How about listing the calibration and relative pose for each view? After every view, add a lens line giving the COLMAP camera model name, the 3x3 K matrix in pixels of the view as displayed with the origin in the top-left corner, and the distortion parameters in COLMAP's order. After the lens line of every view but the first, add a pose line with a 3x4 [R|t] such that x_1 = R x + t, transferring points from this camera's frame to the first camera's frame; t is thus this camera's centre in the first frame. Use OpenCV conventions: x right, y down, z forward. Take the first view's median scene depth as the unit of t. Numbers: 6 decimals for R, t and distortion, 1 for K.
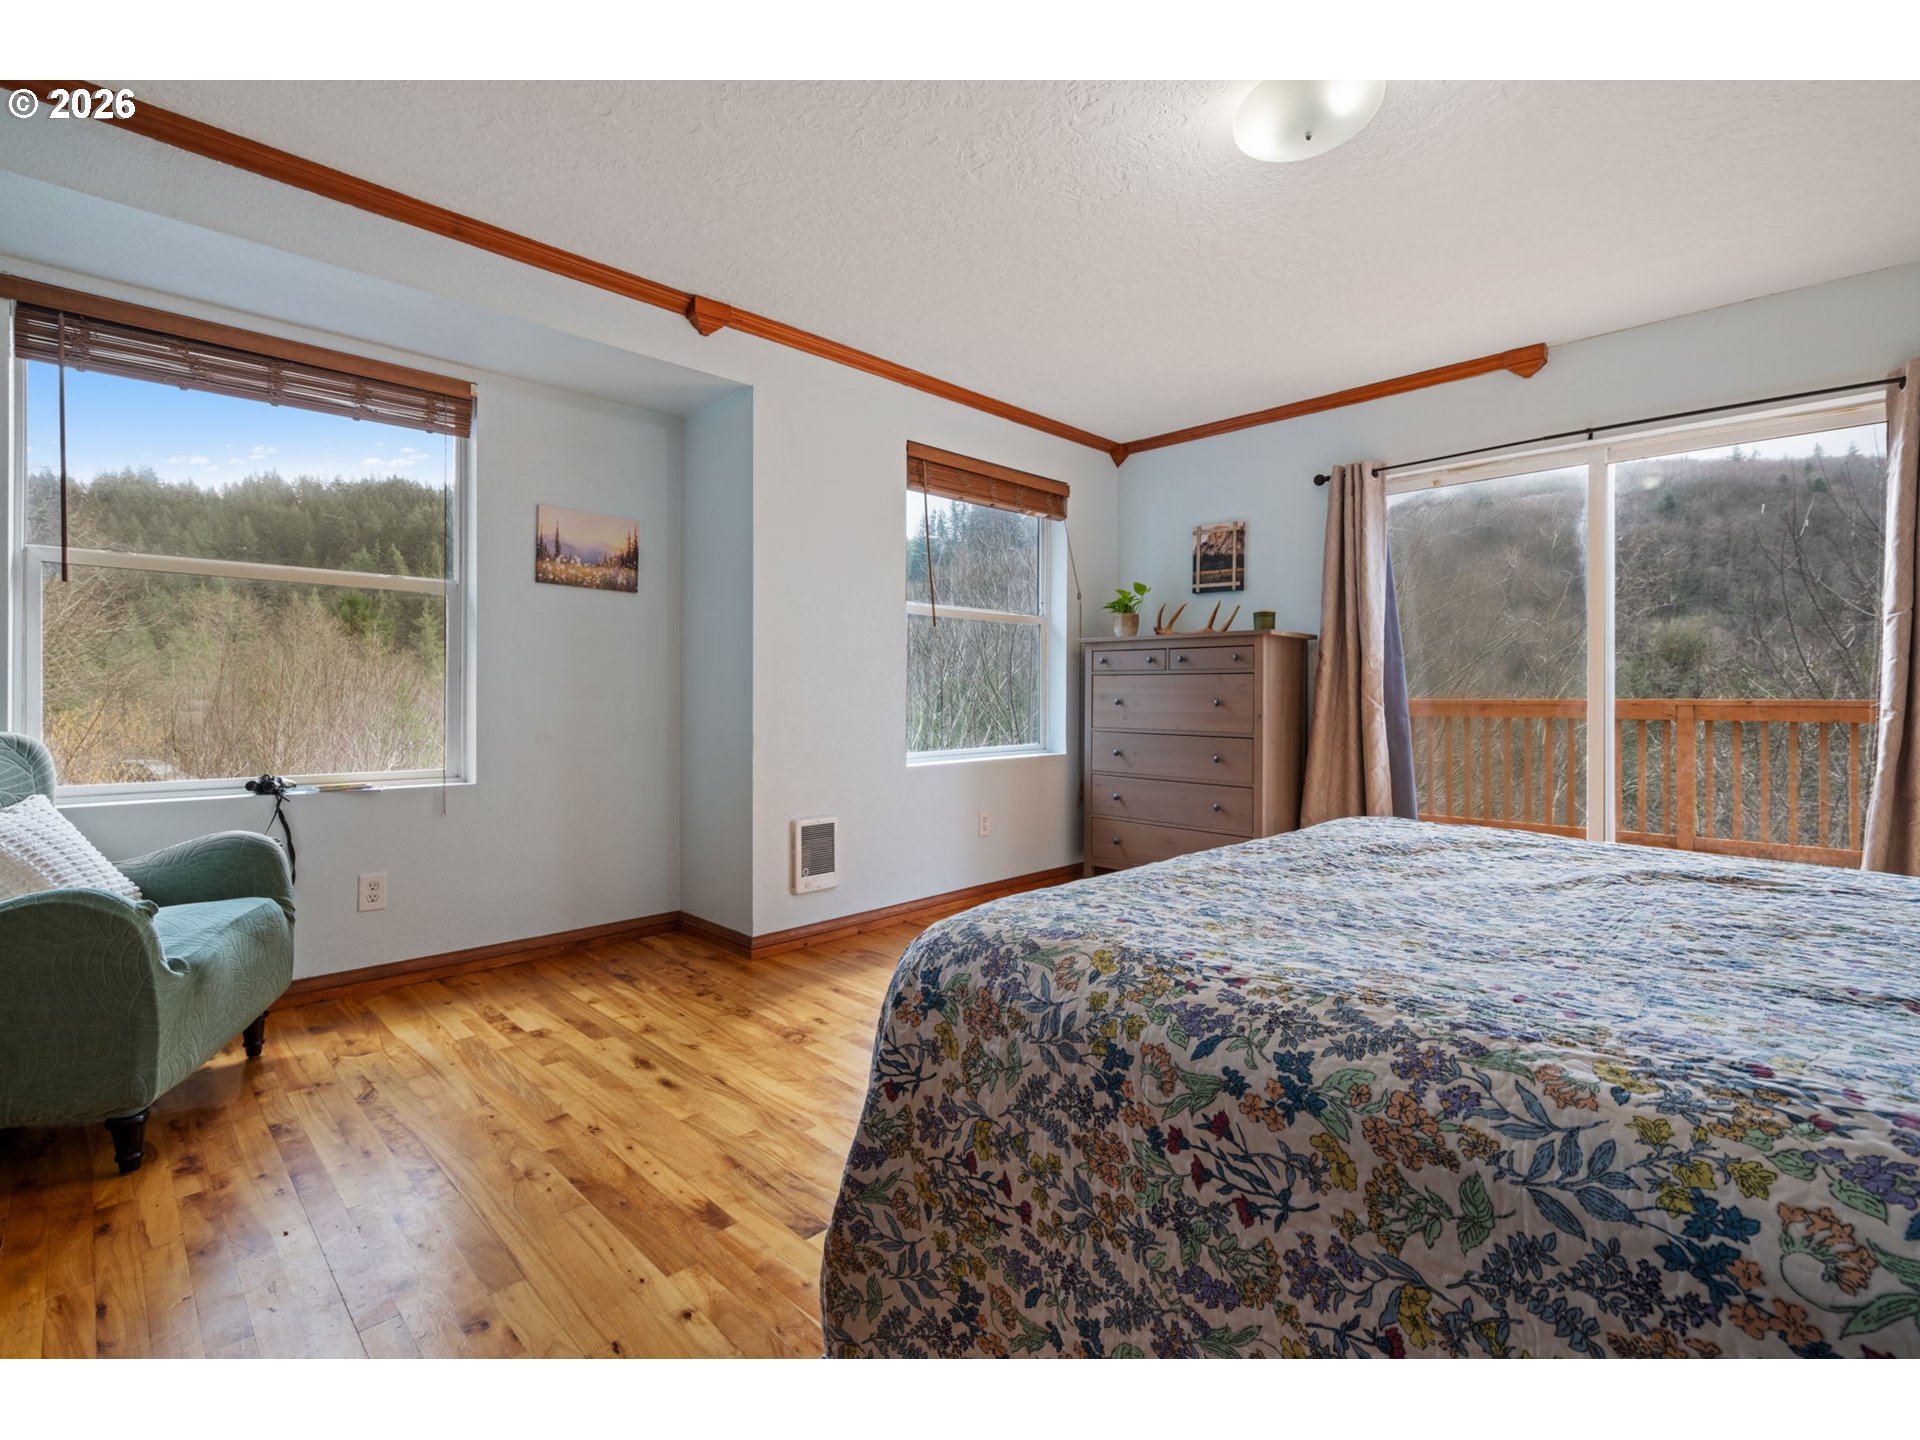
lens RADIAL K [[891.3, 0, 964.1], [0, 891.3, 700.2], [0, 0, 1]] dist [0.003846, -0.001373]
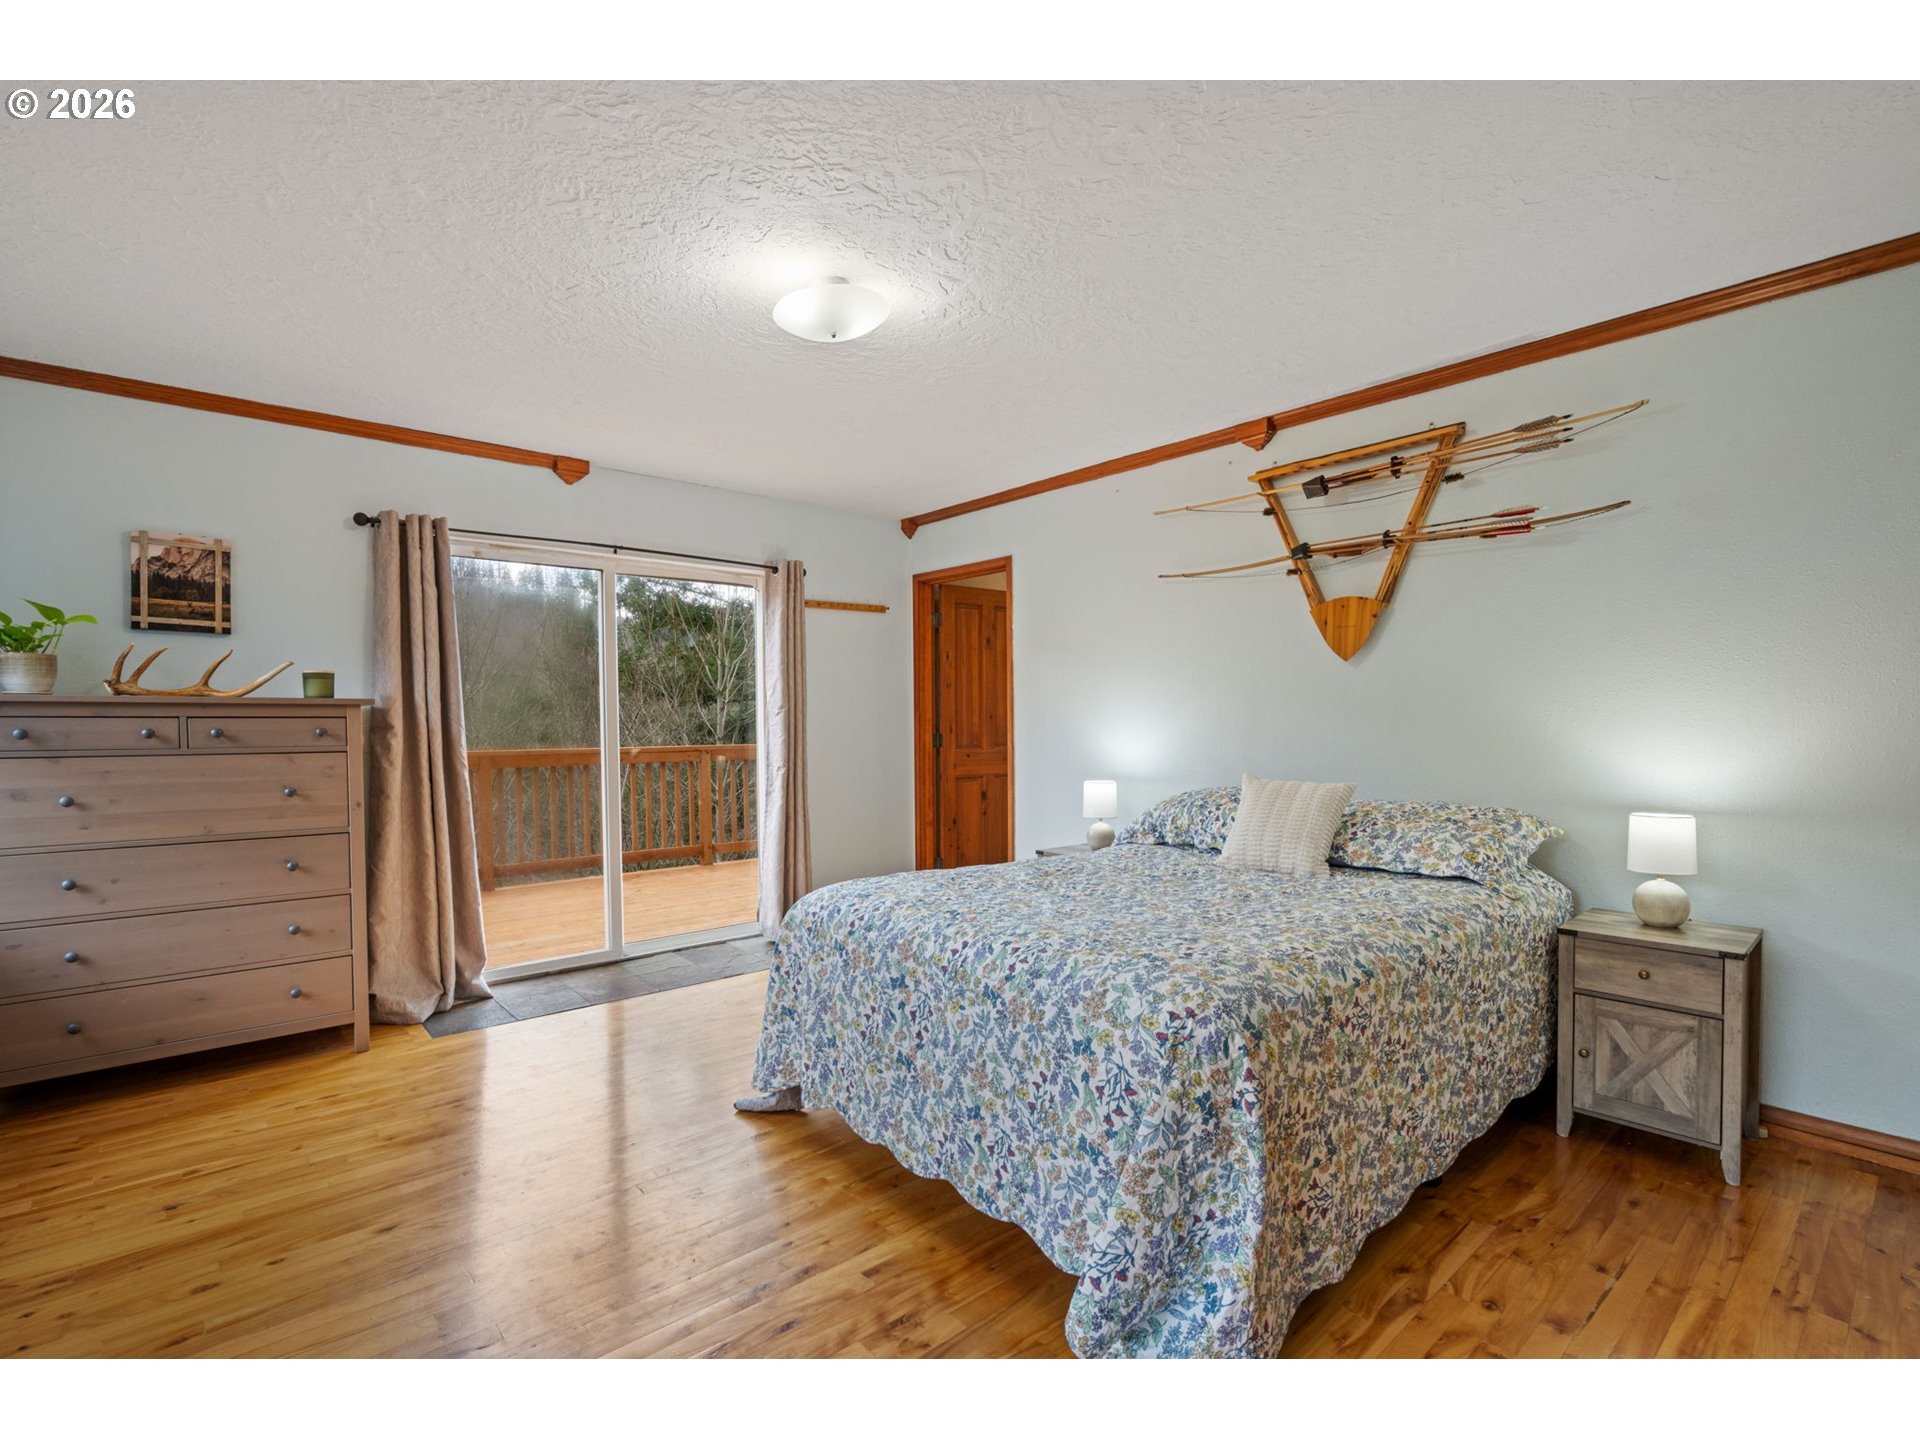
lens RADIAL K [[891.3, 0, 964.1], [0, 891.3, 739.8], [0, 0, 1]] dist [0.003846, -0.001373]
pose [[0.067081, -0.029599, 0.997308, -0.430309], [0.006231, 0.999553, 0.029247, -0.059772], [-0.997728, 0.004252, 0.067235, 0.380750]]
